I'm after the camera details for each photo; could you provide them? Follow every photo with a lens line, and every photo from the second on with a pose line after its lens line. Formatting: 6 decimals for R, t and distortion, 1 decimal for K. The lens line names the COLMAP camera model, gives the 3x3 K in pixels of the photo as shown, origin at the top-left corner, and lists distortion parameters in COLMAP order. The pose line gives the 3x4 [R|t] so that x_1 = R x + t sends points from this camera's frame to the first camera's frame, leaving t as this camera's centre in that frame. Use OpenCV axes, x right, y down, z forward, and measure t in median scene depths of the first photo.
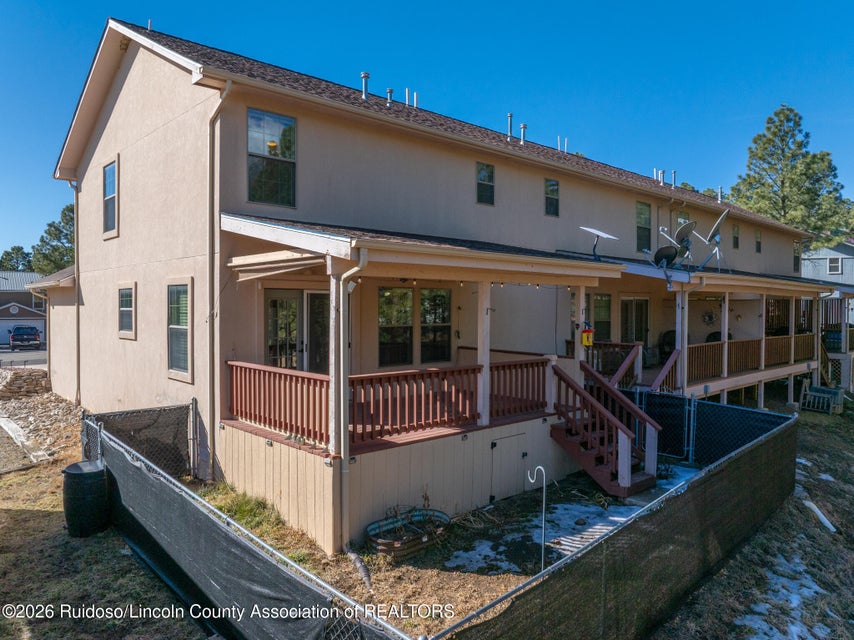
lens RADIAL K [[603.5, 0, 433.1], [0, 603.5, 319.6], [0, 0, 1]] dist [-0.043849, 0.005566]
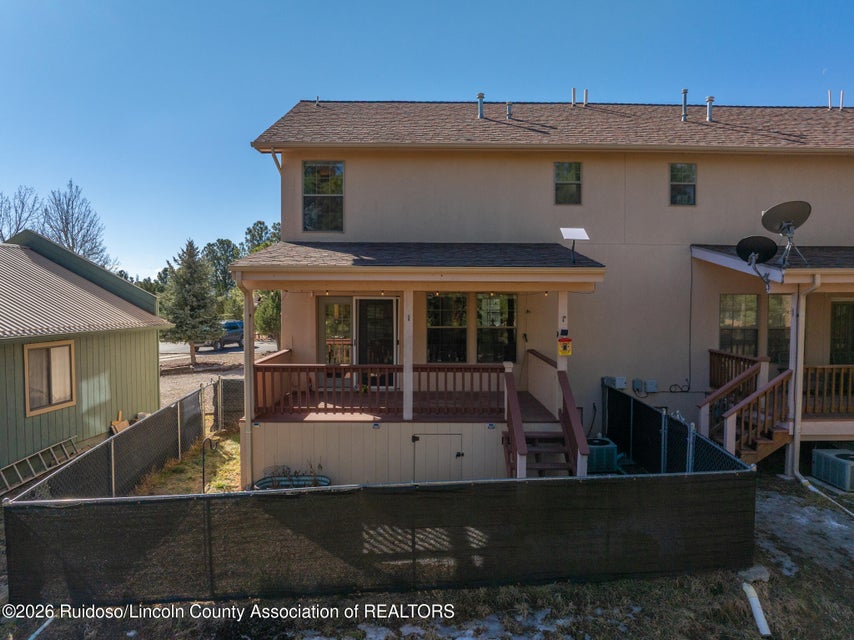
lens RADIAL K [[603.5, 0, 433.1], [0, 603.5, 319.6], [0, 0, 1]] dist [-0.043849, 0.005566]
pose [[0.743176, 0.023427, -0.668685, 0.757017], [-0.016614, 0.999725, 0.016561, -0.024947], [0.668889, -0.001198, 0.743361, 0.178843]]
